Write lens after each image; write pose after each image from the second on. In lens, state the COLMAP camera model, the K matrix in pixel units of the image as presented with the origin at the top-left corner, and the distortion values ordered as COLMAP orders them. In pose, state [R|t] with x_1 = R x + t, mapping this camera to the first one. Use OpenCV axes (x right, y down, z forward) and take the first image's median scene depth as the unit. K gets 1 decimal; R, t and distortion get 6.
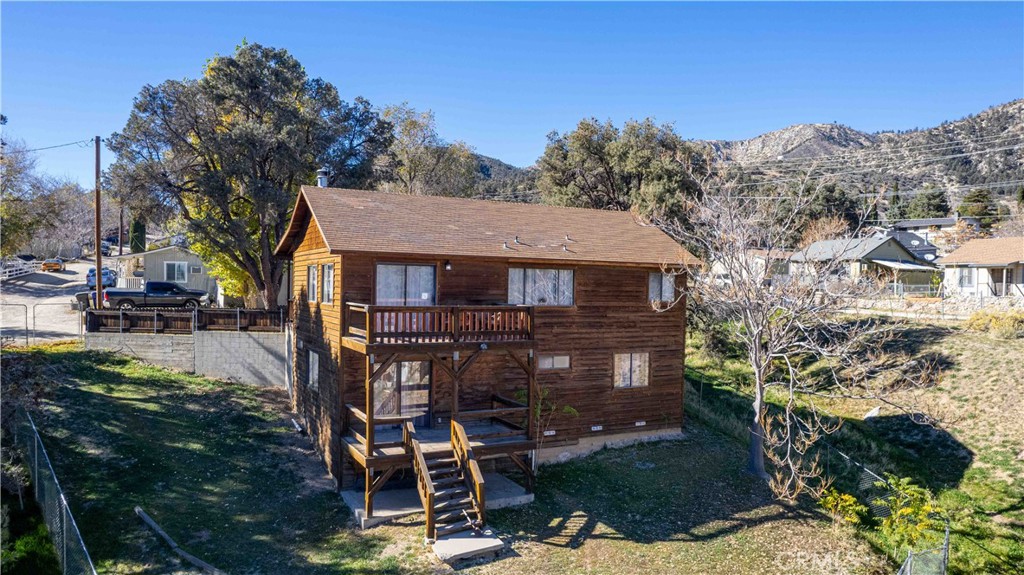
lens RADIAL K [[667.0, 0, 511.7], [0, 667.0, 297.5], [0, 0, 1]] dist [-0.090629, 0.076946]
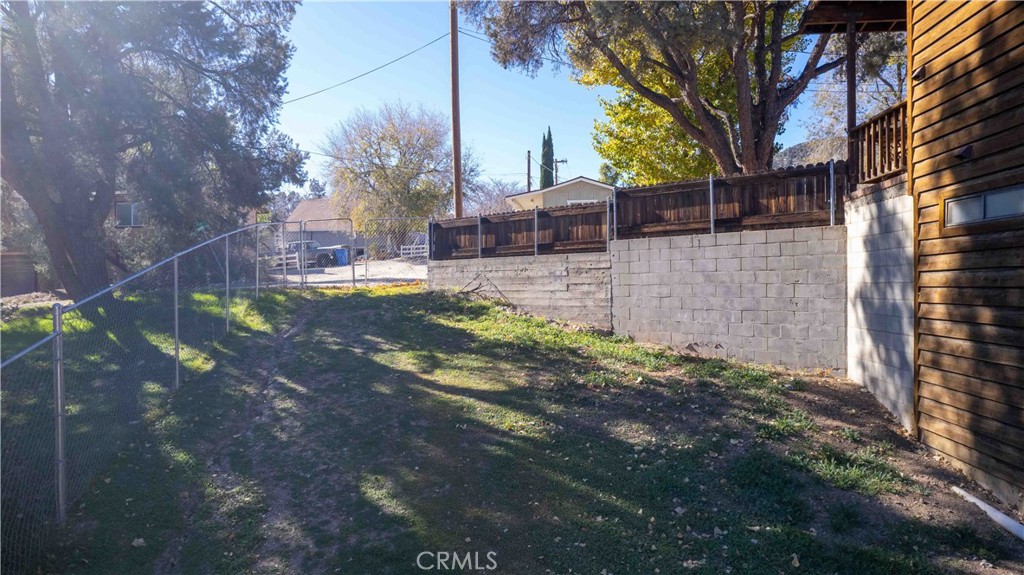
lens RADIAL K [[667.0, 0, 511.7], [0, 667.0, 297.5], [0, 0, 1]] dist [-0.090629, 0.076946]
pose [[0.835019, -0.013105, -0.550065, -0.293064], [0.030227, 0.999299, 0.022079, 0.078978], [0.549390, -0.035063, 0.834830, 0.586974]]
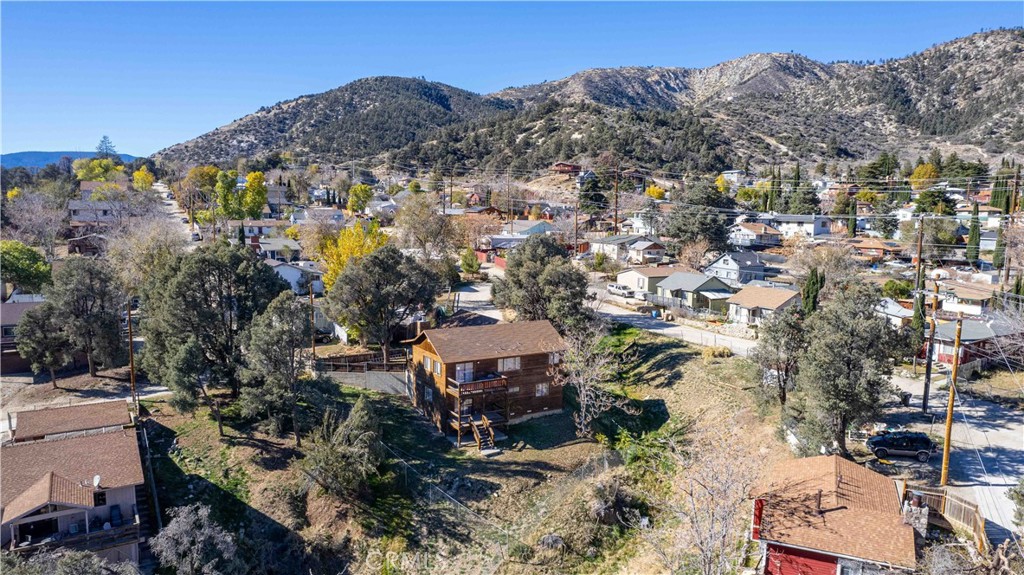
lens RADIAL K [[667.0, 0, 511.7], [0, 667.0, 297.5], [0, 0, 1]] dist [-0.090629, 0.076946]
pose [[0.998155, -0.009615, 0.059943, -0.085286], [0.002788, 0.993598, 0.112940, -0.467590], [-0.060645, -0.112565, 0.991792, -1.349398]]
